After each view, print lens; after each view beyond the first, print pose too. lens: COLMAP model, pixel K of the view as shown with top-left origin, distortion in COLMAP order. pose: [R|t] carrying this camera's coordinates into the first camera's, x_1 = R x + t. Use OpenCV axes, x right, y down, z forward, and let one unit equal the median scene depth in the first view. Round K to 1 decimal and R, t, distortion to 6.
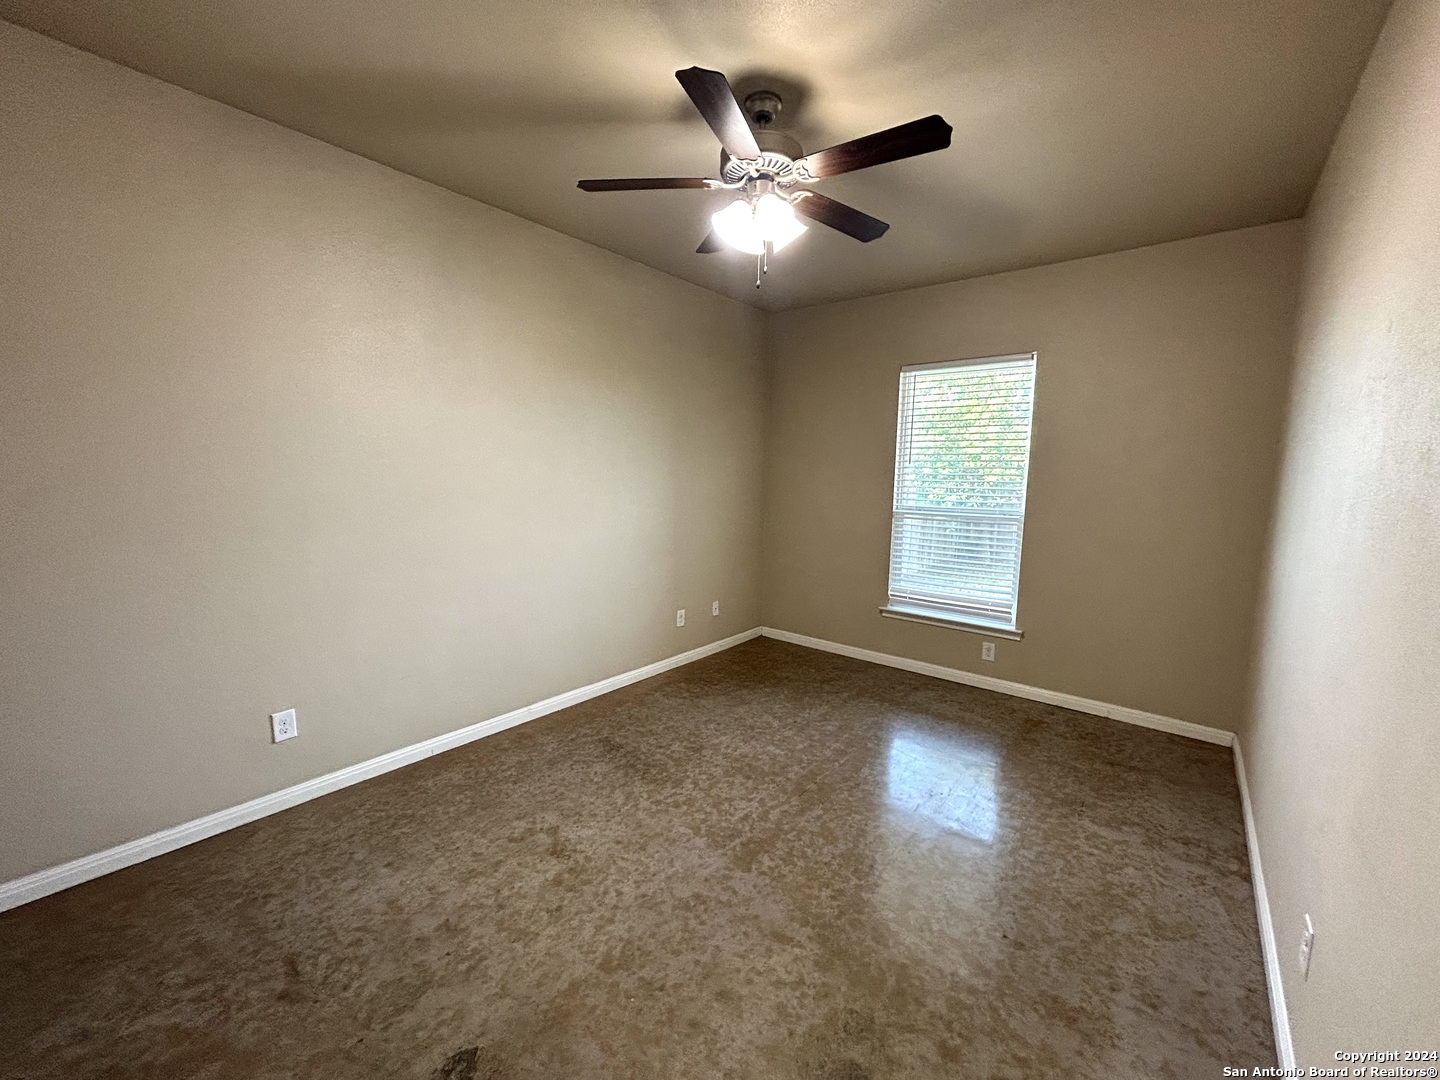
lens RADIAL K [[579.6, 0, 720.0], [0, 579.6, 540.0], [0, 0, 1]] dist [0.001762, -0.001085]
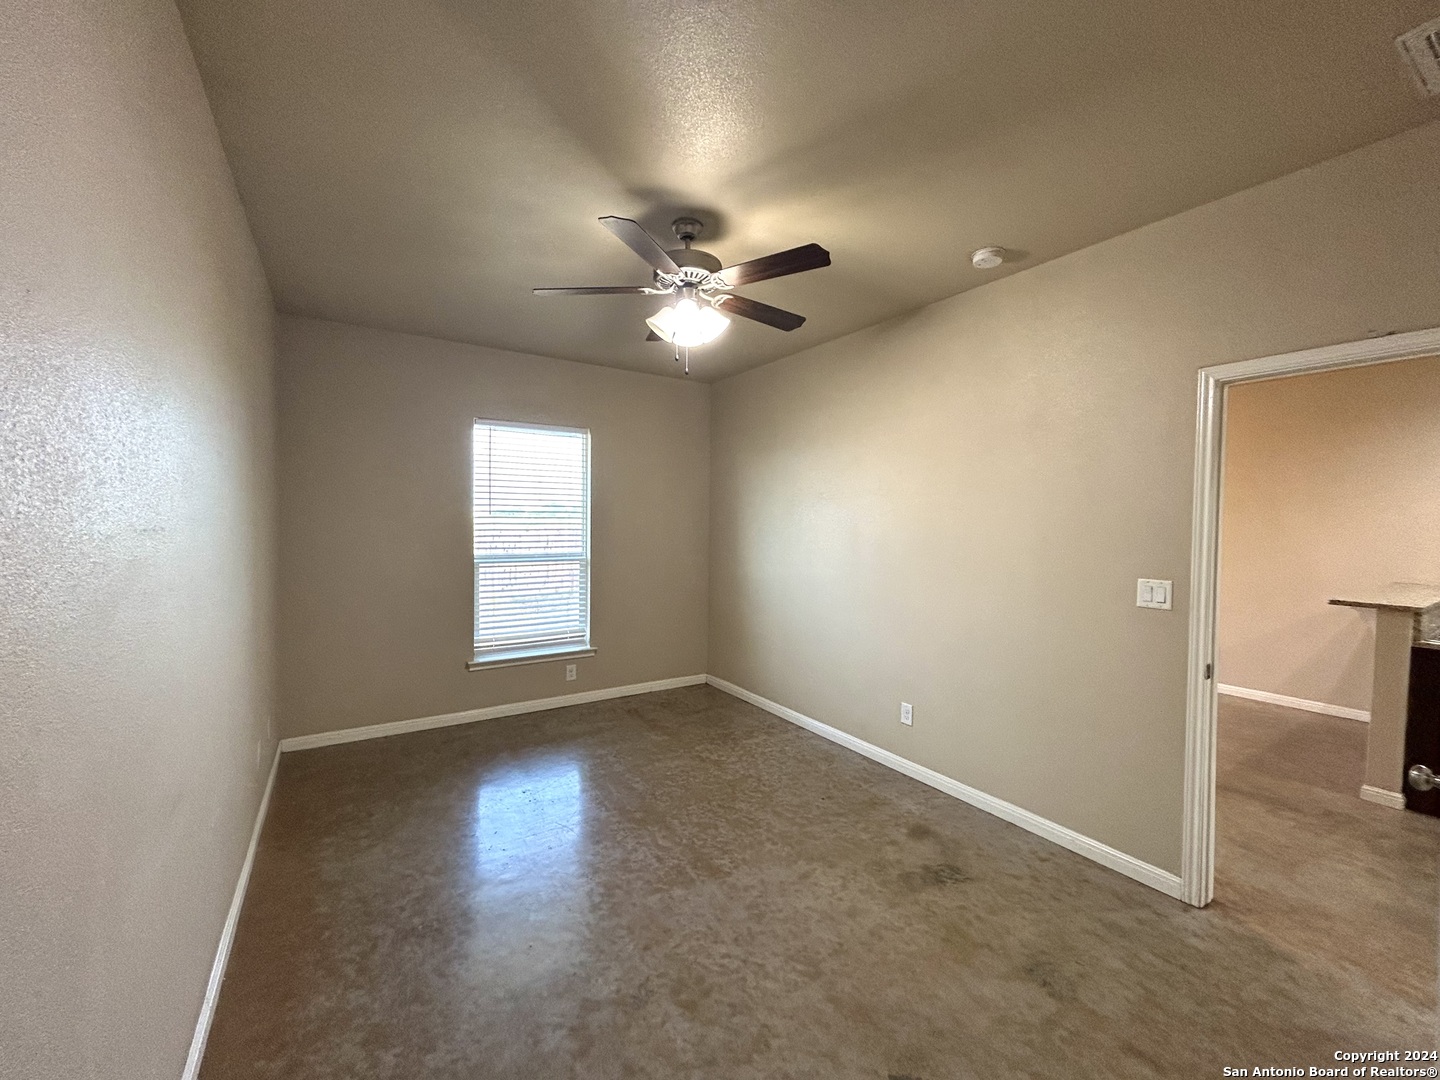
lens RADIAL K [[579.6, 0, 720.0], [0, 579.6, 540.0], [0, 0, 1]] dist [0.001762, -0.001085]
pose [[0.297268, -0.041959, 0.953872, -0.868664], [0.105801, 0.994329, 0.010766, -0.087963], [-0.948914, 0.097720, 0.300022, 0.512308]]
